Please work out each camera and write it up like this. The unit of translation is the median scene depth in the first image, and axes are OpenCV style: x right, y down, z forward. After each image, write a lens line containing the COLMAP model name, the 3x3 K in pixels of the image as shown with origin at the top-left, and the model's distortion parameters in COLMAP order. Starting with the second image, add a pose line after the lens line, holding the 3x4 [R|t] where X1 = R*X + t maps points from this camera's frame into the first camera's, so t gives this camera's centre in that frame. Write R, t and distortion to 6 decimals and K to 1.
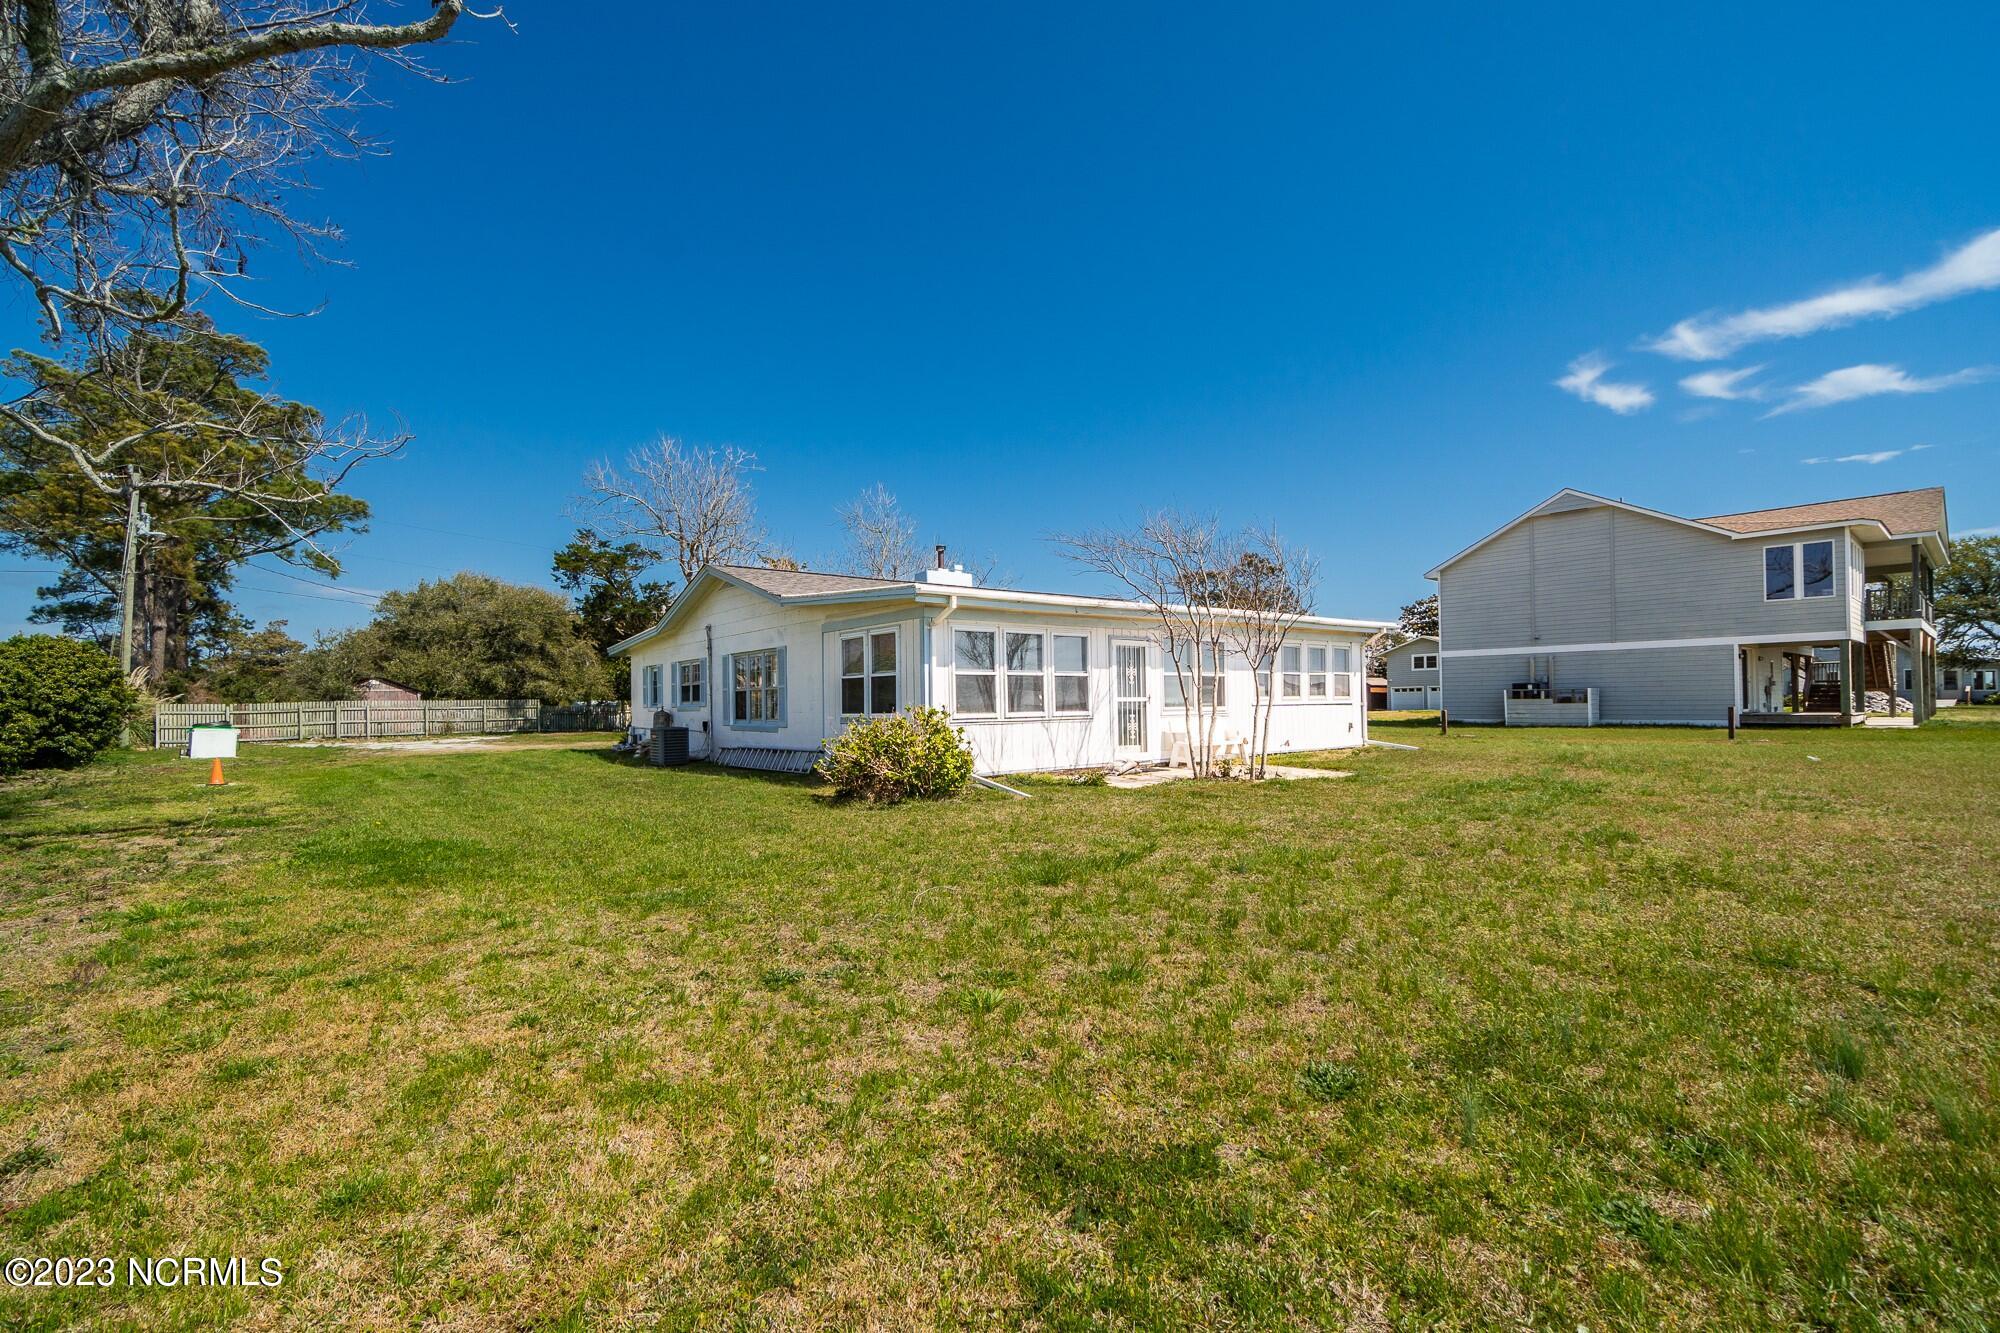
lens RADIAL K [[869.1, 0, 998.5], [0, 869.1, 724.7], [0, 0, 1]] dist [-0.002731, -0.000273]
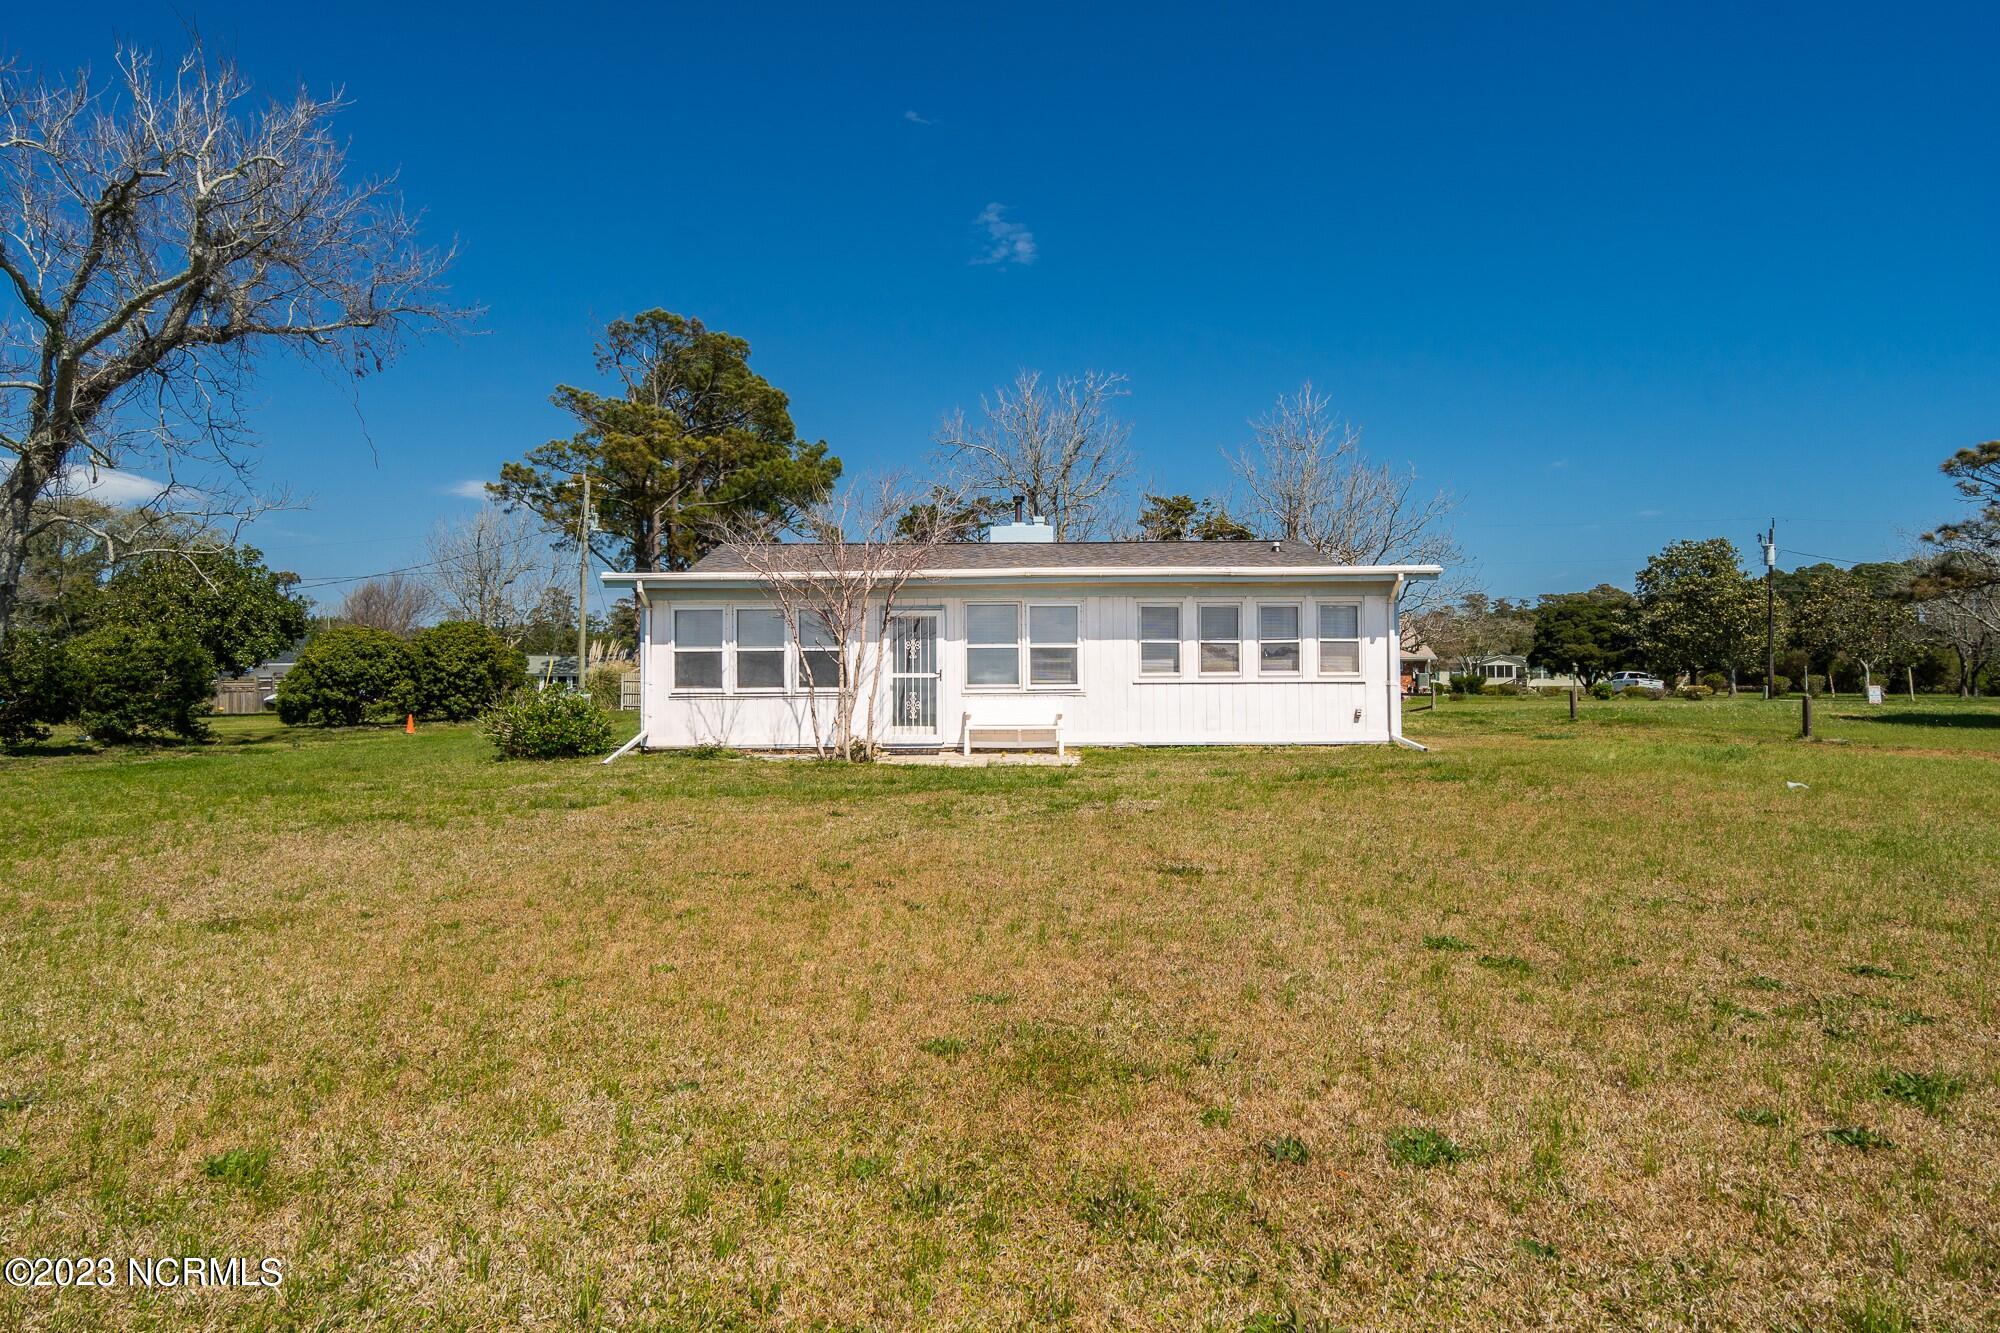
lens RADIAL K [[1191.3, 0, 1000.0], [0, 1191.3, 666.5], [0, 0, 1]] dist [-0.003068, -0.000699]
pose [[0.796181, 0.000870, -0.605058, 0.965246], [-0.018384, 0.999572, -0.022754, -0.011643], [0.604780, 0.029239, 0.795856, 0.068309]]
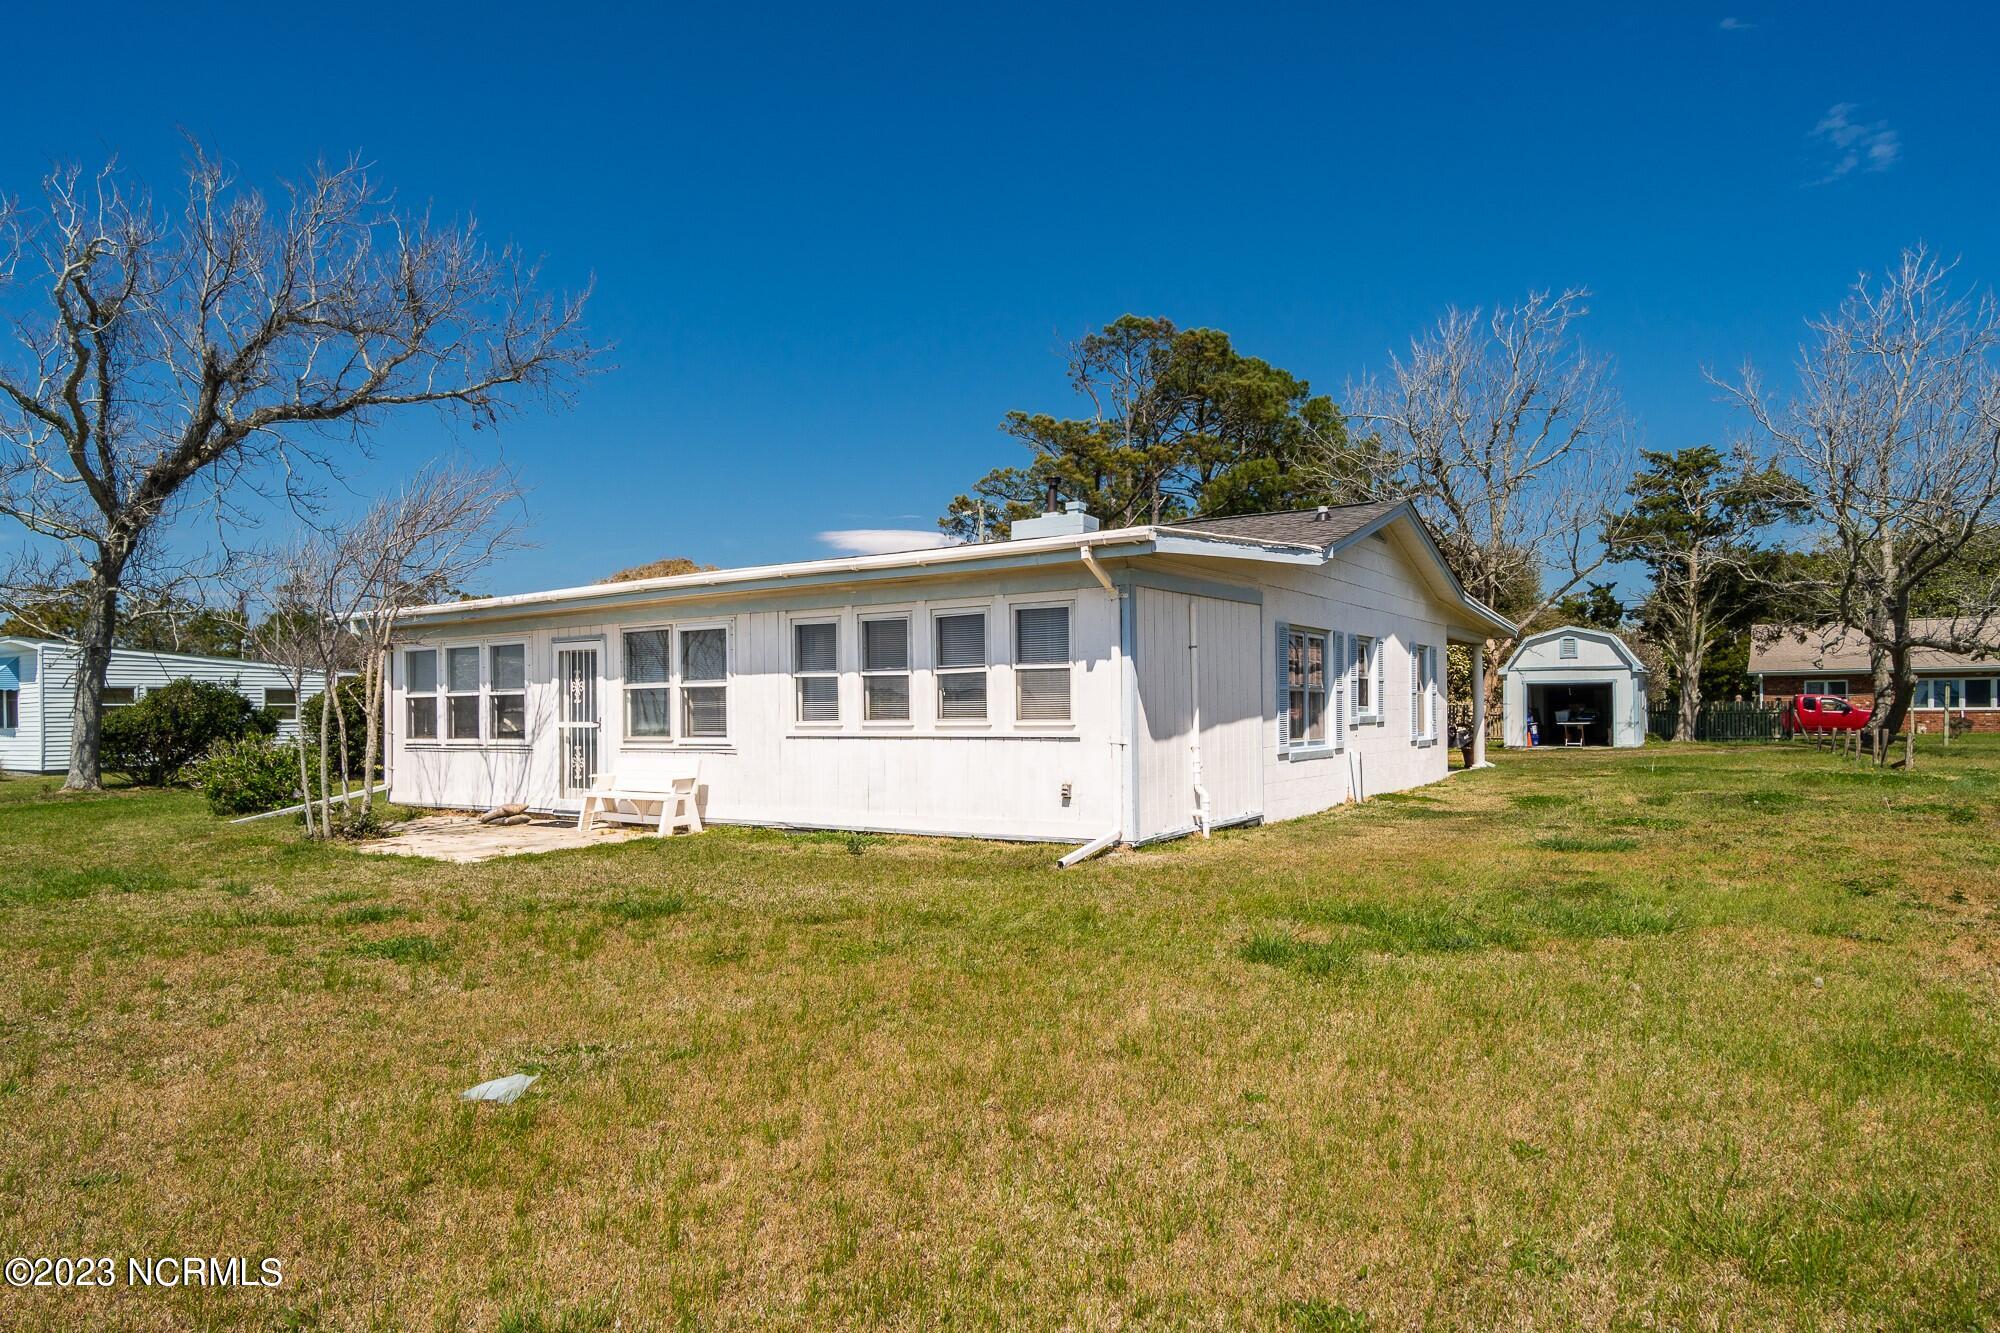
lens RADIAL K [[1231.3, 0, 998.3], [0, 1231.3, 709.5], [0, 0, 1]] dist [0.000259, -0.000527]
pose [[0.319222, 0.007017, -0.947654, 1.207364], [-0.014982, 0.999885, 0.002358, -0.048506], [0.947561, 0.013445, 0.319291, 0.994890]]
